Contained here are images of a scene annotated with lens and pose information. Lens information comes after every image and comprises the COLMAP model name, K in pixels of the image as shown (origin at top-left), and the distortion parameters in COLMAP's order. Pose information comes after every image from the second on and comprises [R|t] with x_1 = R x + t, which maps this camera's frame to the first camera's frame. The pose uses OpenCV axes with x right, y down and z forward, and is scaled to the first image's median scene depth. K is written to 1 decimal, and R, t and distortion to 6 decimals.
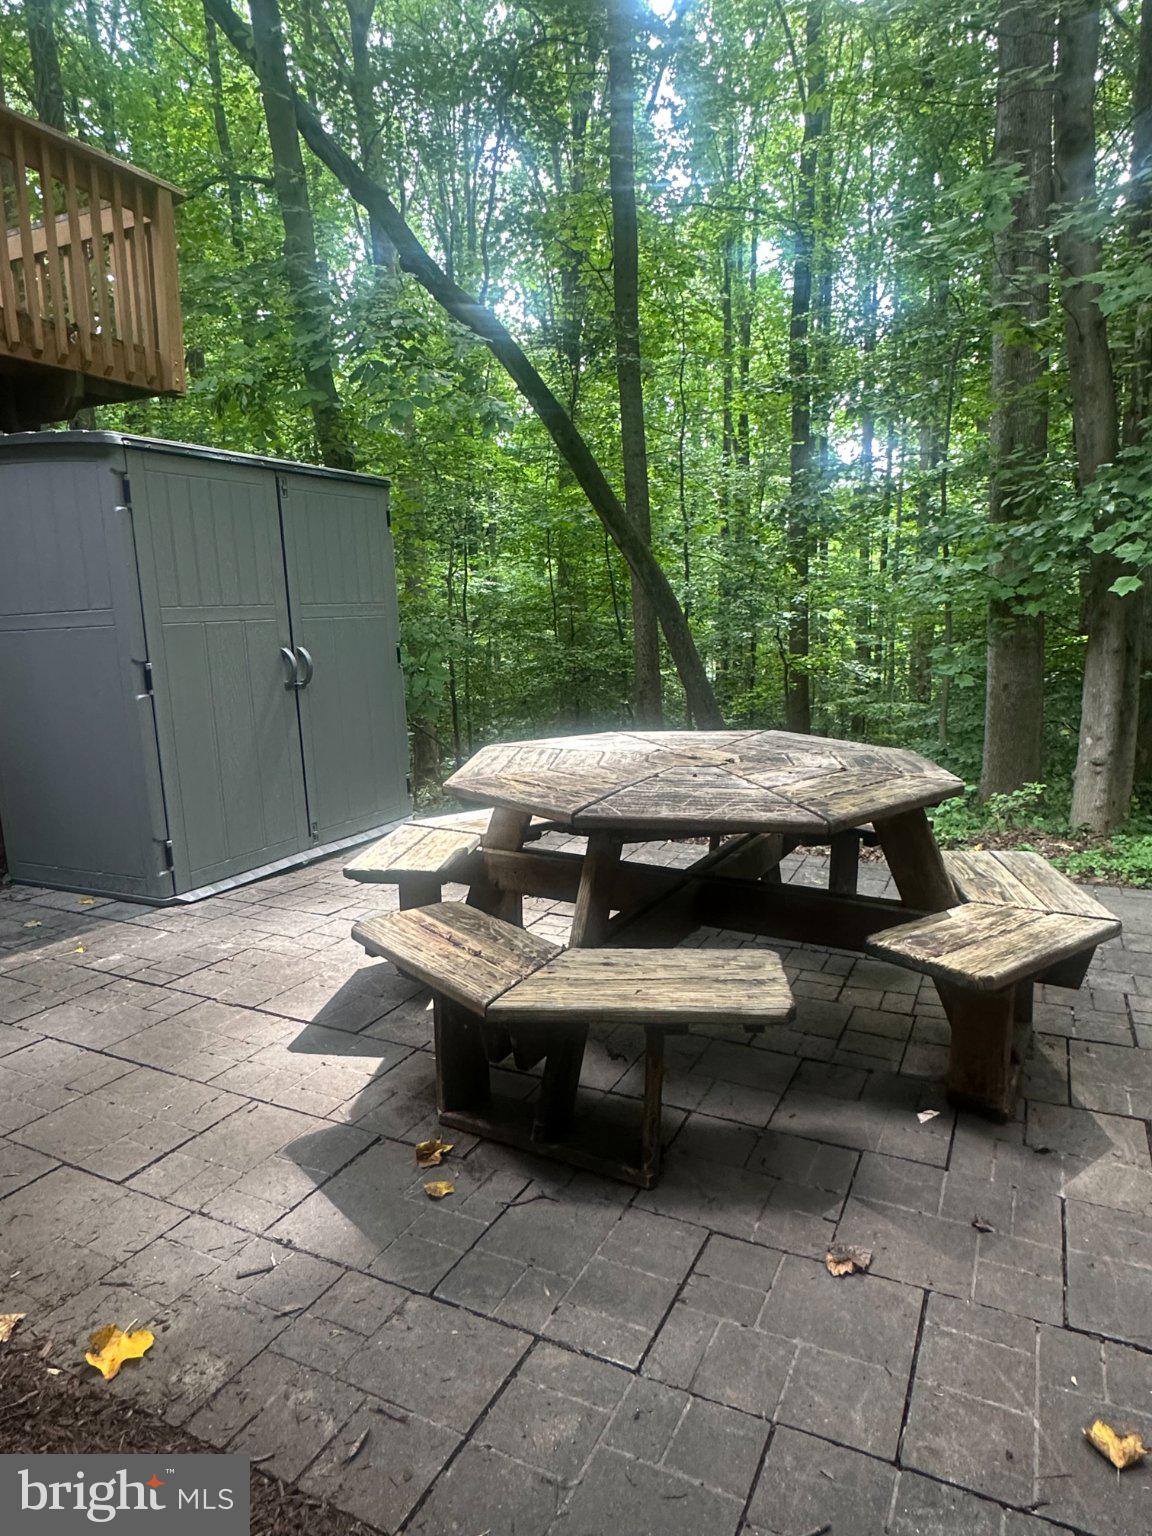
lens RADIAL K [[937.5, 0, 576.0], [0, 937.5, 768.0], [0, 0, 1]] dist [0.002219, 0.001849]
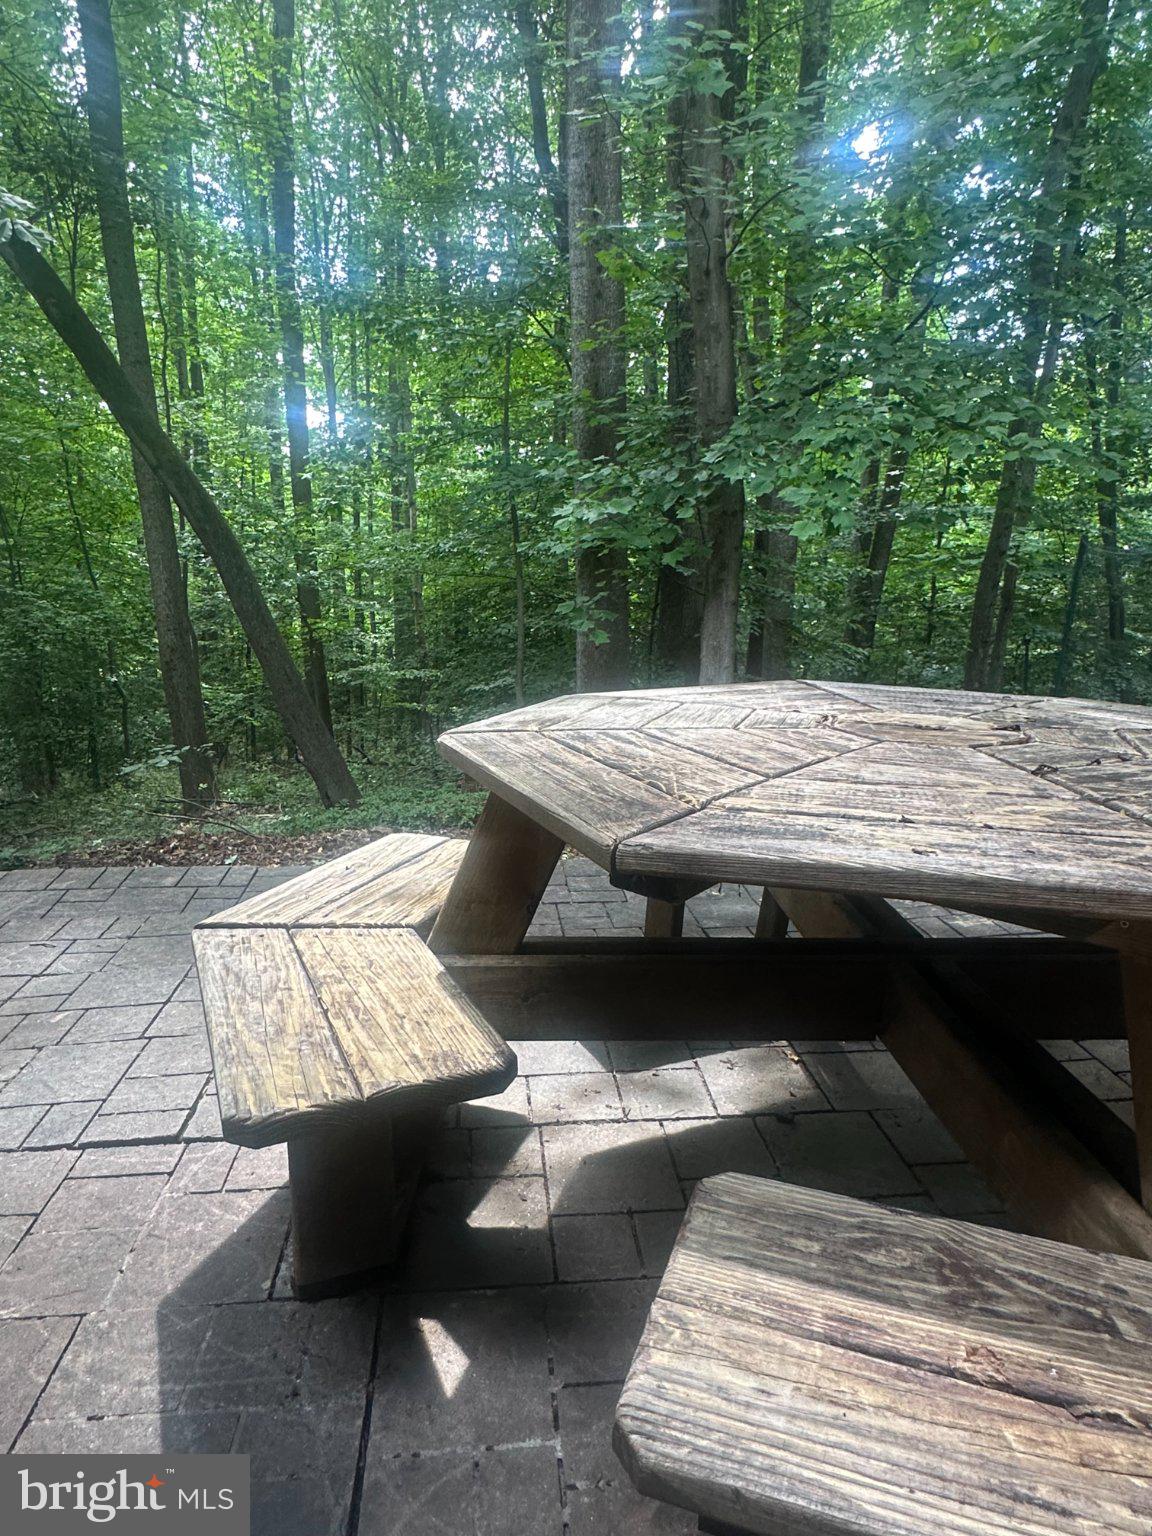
lens RADIAL K [[937.5, 0, 576.0], [0, 937.5, 768.0], [0, 0, 1]] dist [0.002219, 0.001849]
pose [[0.847732, -0.086436, 0.523335, -0.276283], [0.073416, 0.996257, 0.045621, -0.020291], [-0.525320, -0.000254, 0.850905, 0.598137]]
